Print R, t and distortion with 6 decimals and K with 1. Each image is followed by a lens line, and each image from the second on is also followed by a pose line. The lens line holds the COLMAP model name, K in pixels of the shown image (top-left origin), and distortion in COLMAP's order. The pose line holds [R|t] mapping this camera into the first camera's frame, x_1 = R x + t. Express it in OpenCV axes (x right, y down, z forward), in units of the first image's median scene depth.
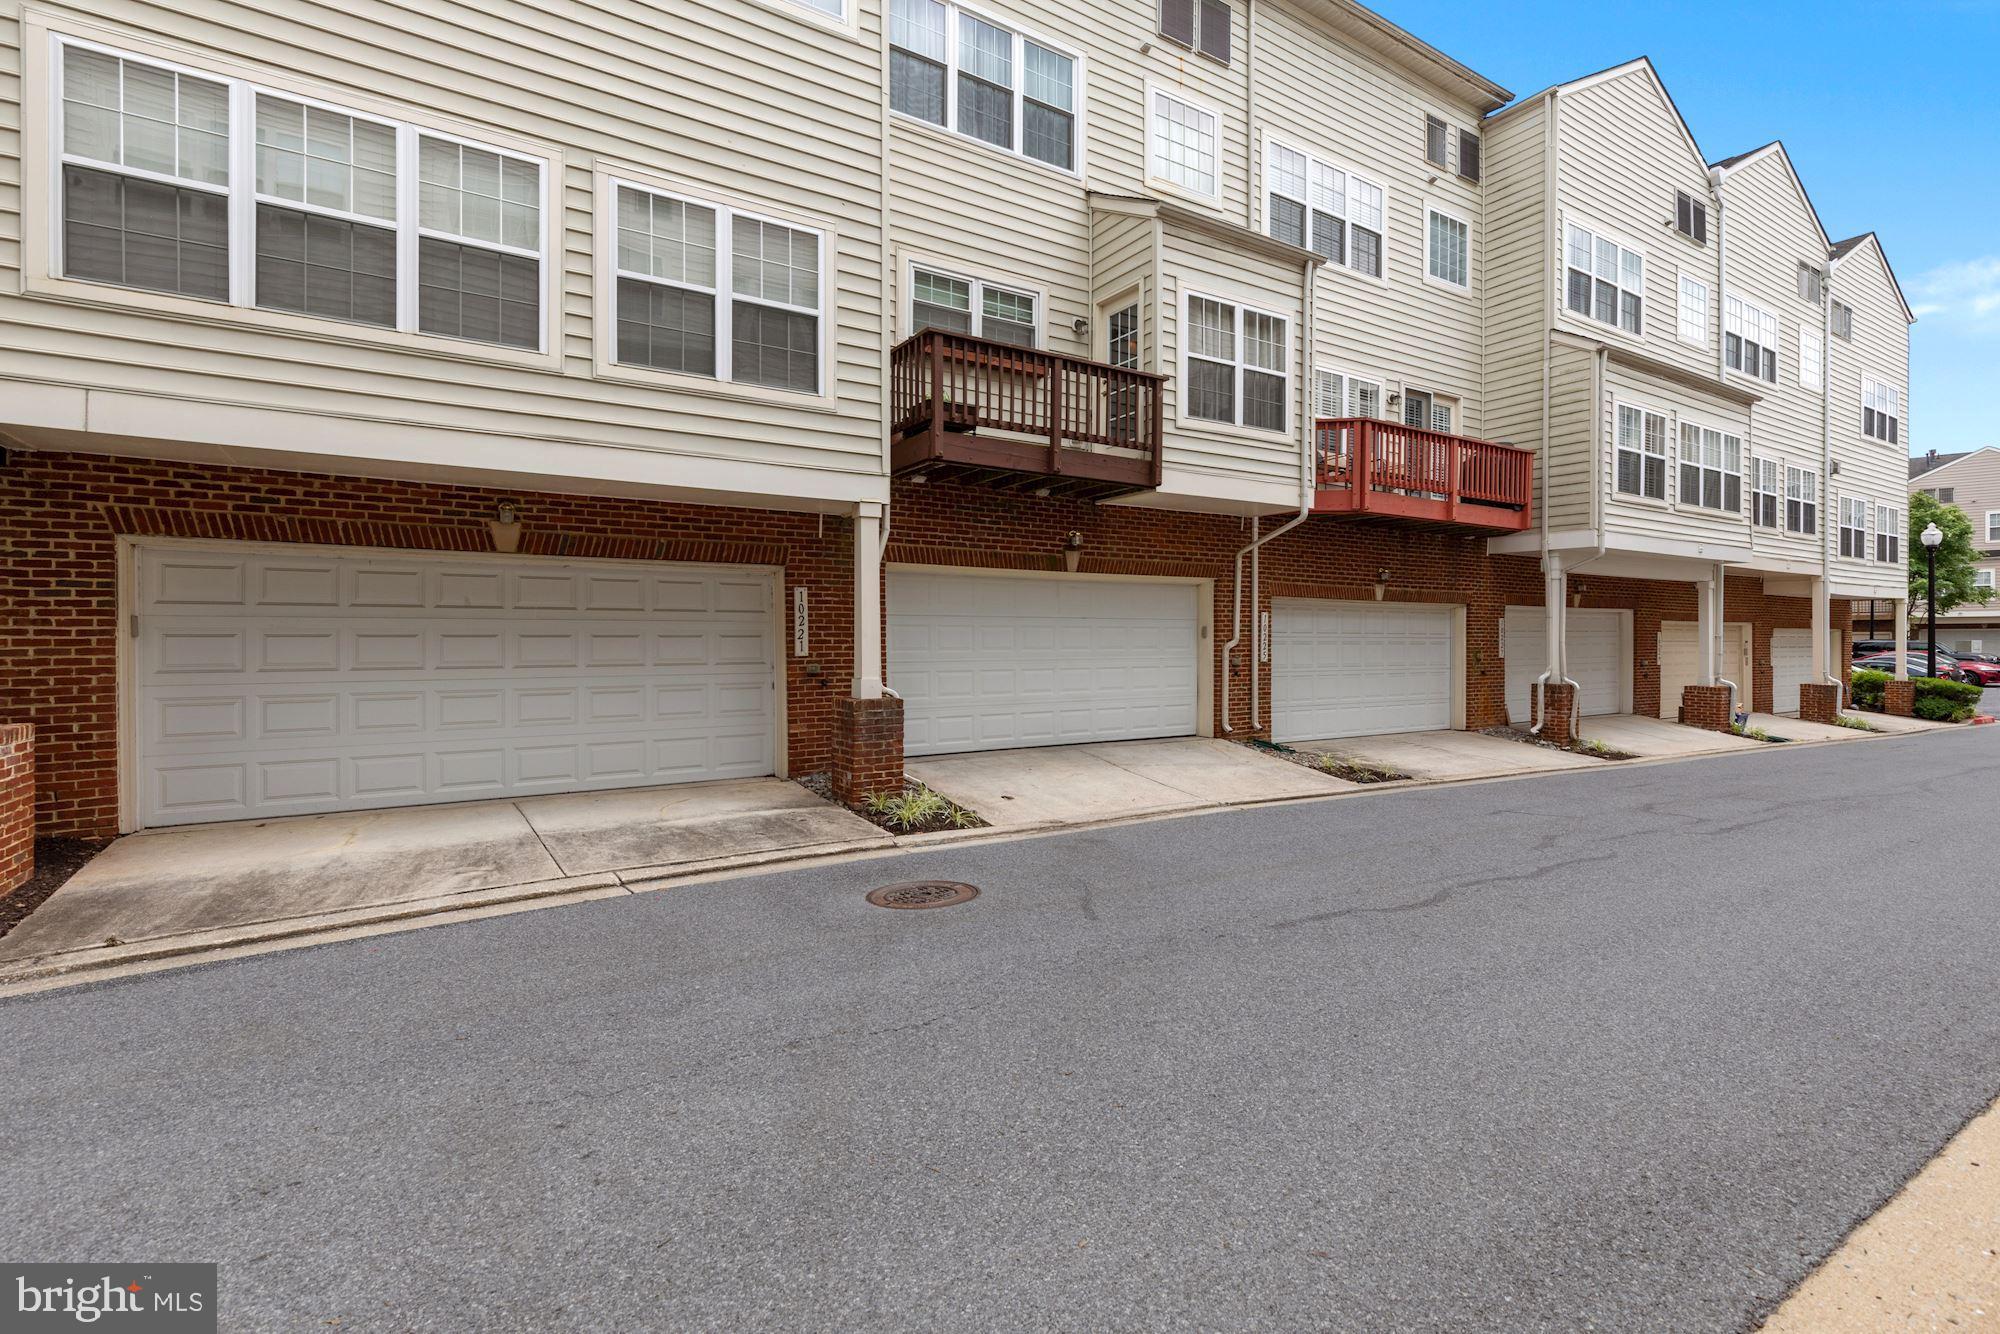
lens RADIAL K [[918.8, 0, 1010.8], [0, 918.8, 646.1], [0, 0, 1]] dist [0.006676, -0.000836]
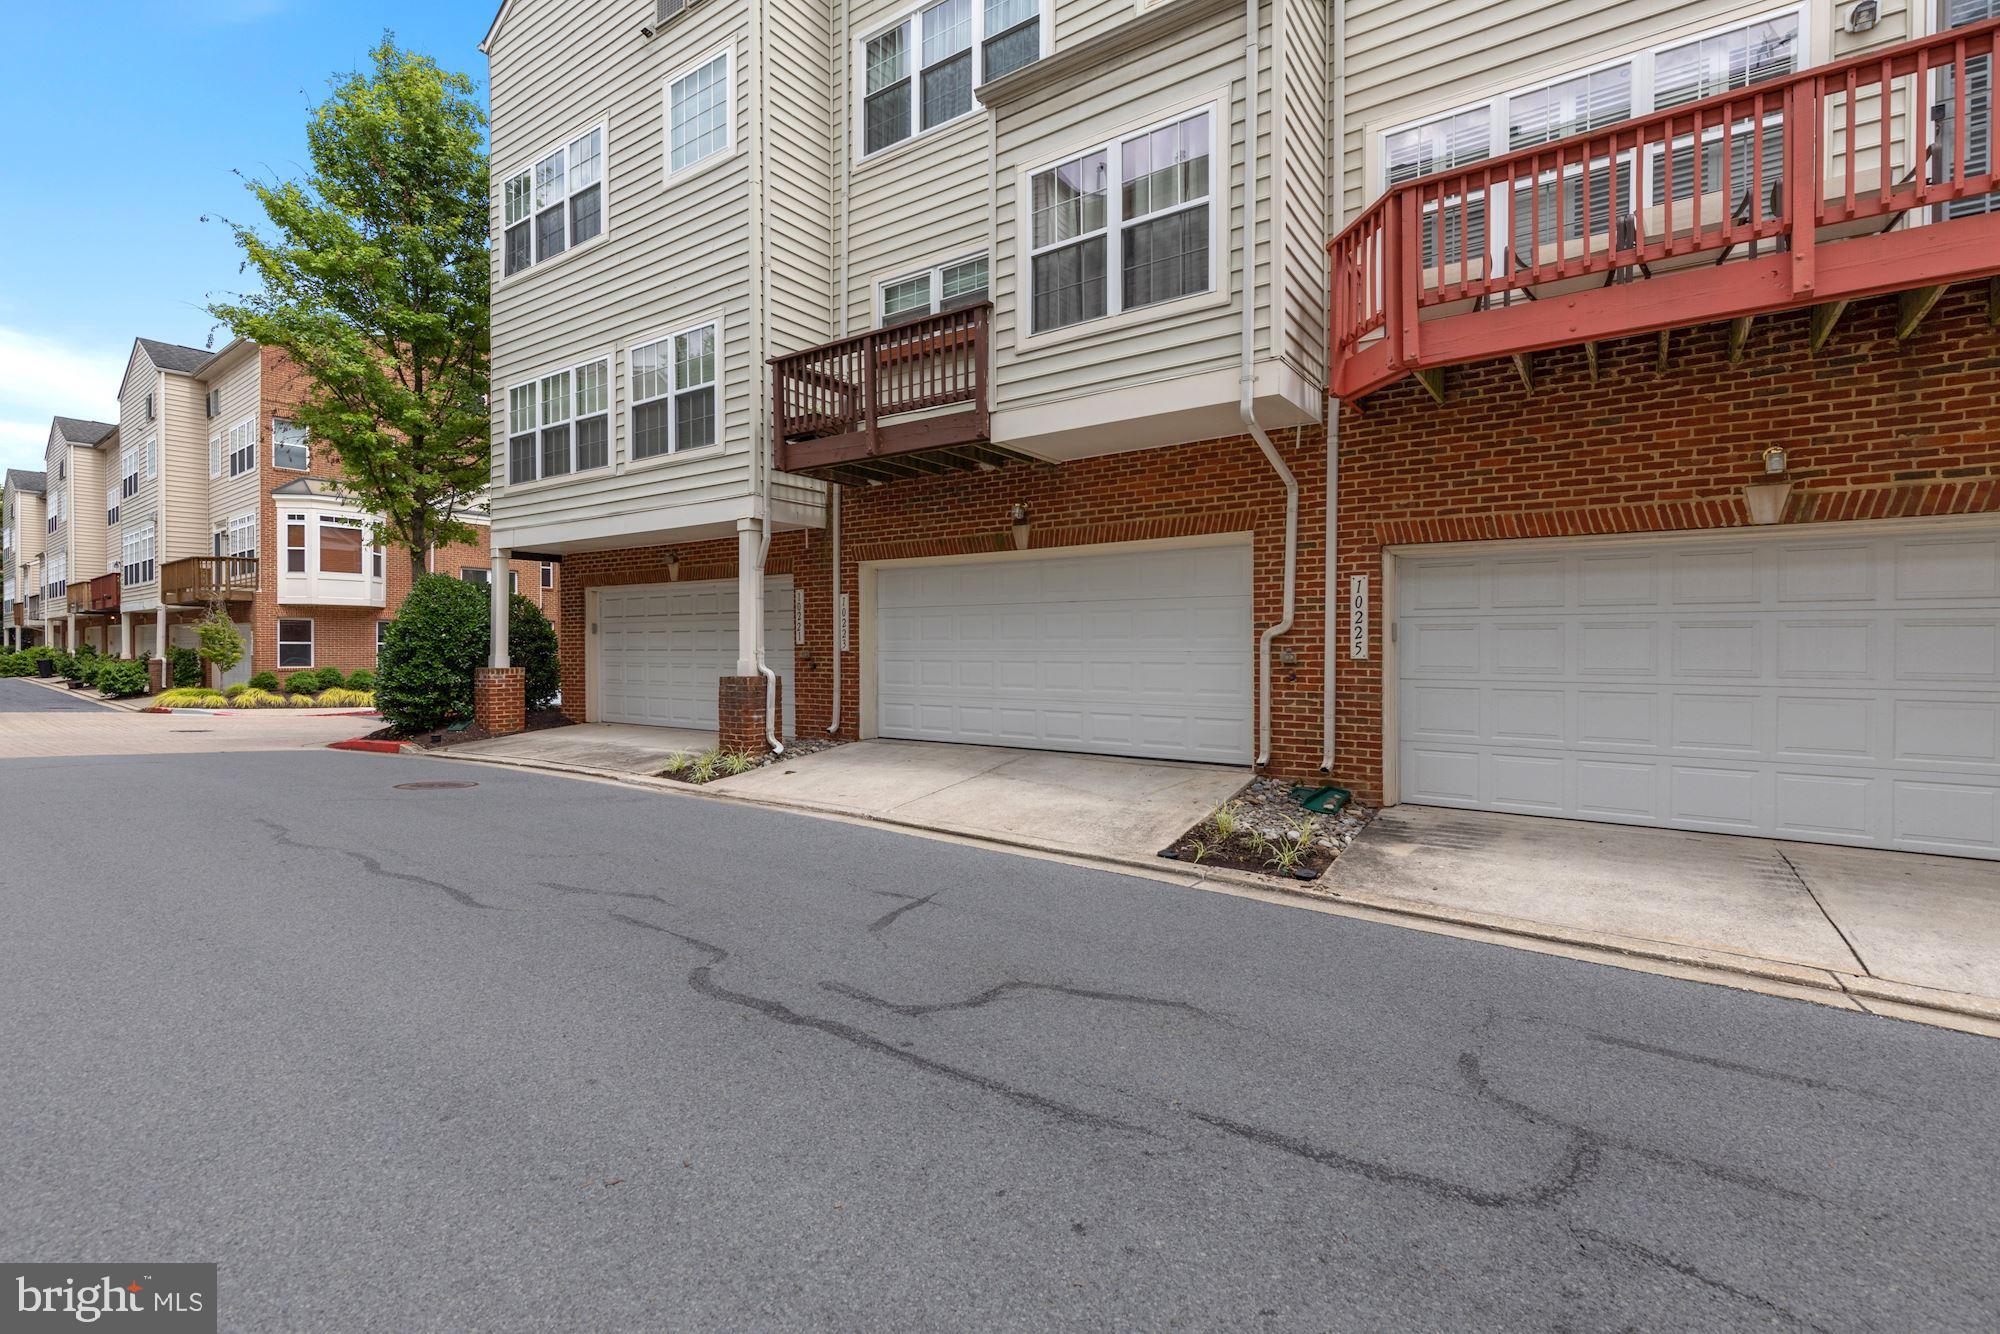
lens RADIAL K [[918.8, 0, 1012.3], [0, 918.8, 664.2], [0, 0, 1]] dist [0.006676, -0.000836]
pose [[0.365764, 0.013205, -0.930614, 0.933360], [-0.008962, 0.999903, 0.010666, 0.019698], [0.930664, 0.004439, 0.365847, 0.721063]]
